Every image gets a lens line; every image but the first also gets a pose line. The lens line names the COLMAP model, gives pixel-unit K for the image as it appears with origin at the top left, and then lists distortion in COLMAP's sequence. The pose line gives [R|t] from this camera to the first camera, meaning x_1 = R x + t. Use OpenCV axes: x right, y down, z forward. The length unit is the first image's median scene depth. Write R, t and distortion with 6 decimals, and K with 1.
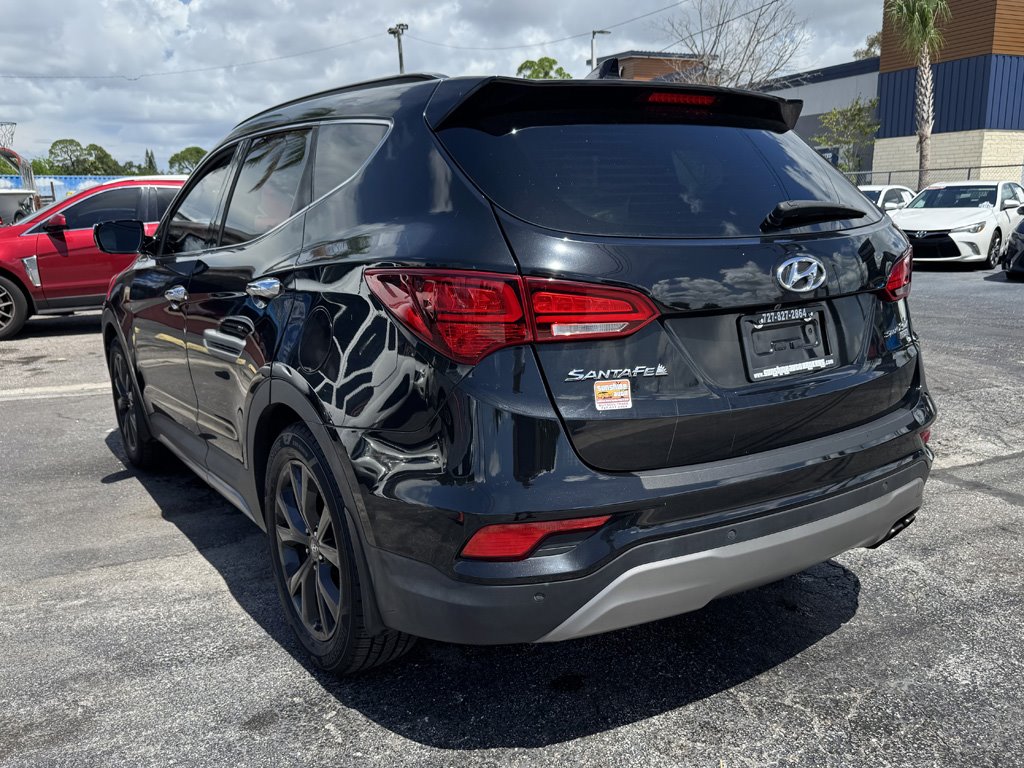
lens RADIAL K [[886.4, 0, 512.0], [0, 886.4, 384.0], [0, 0, 1]] dist [-0.003005, -0.002872]
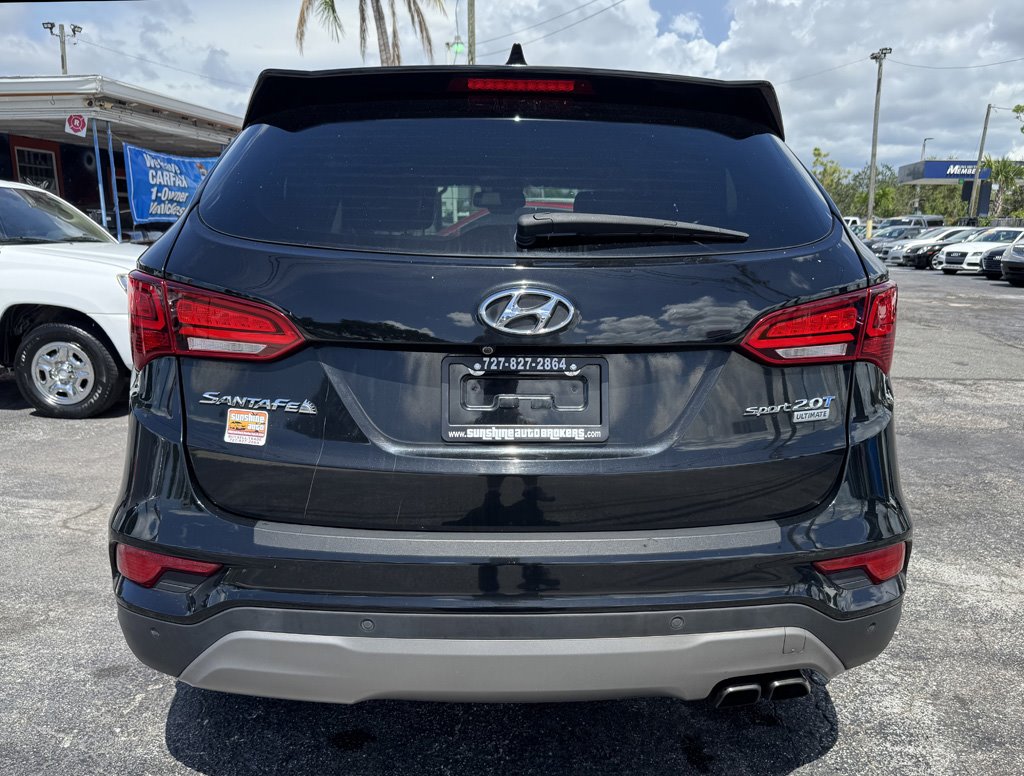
lens RADIAL K [[801.0, 0, 523.1], [0, 801.0, 385.7], [0, 0, 1]] dist [0.017976, -0.005783]
pose [[0.848814, 0.137068, -0.510614, 0.666031], [-0.138713, 0.989711, 0.035089, -0.083307], [0.510170, 0.041045, 0.859093, 0.419910]]
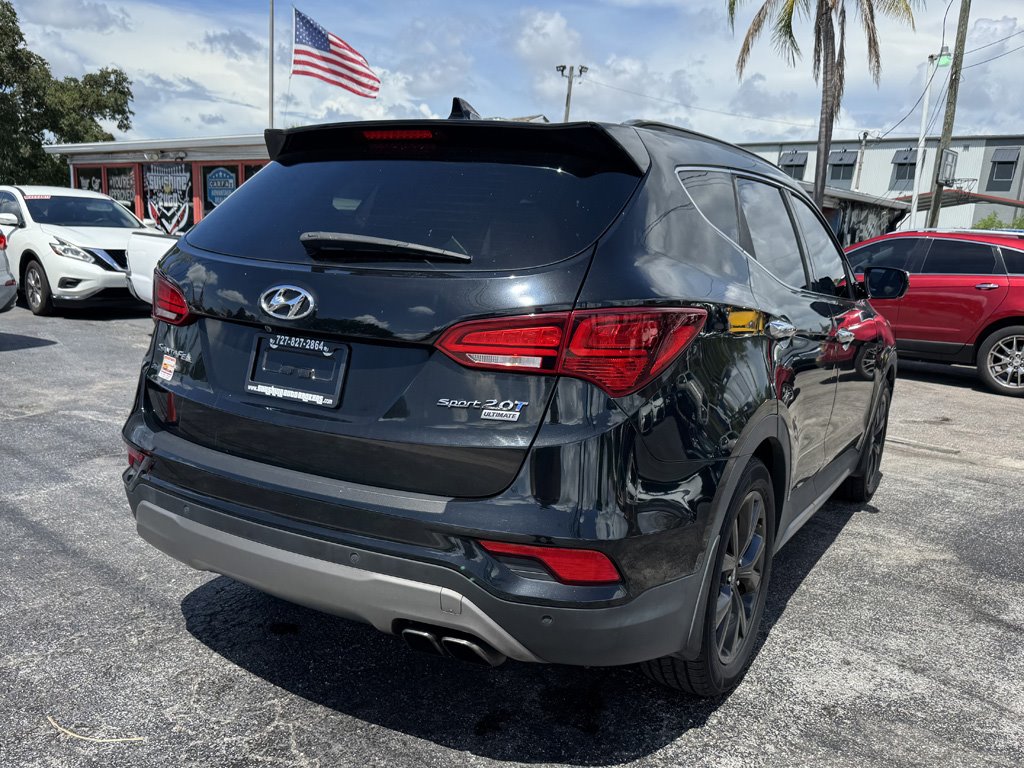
lens RADIAL K [[874.5, 0, 529.4], [0, 874.5, 403.1], [0, 0, 1]] dist [0.010154, -0.008776]
pose [[0.427137, 0.210834, -0.879263, 1.340015], [-0.245558, 0.962936, 0.111607, -0.190246], [0.870204, 0.168239, 0.463077, 0.786520]]
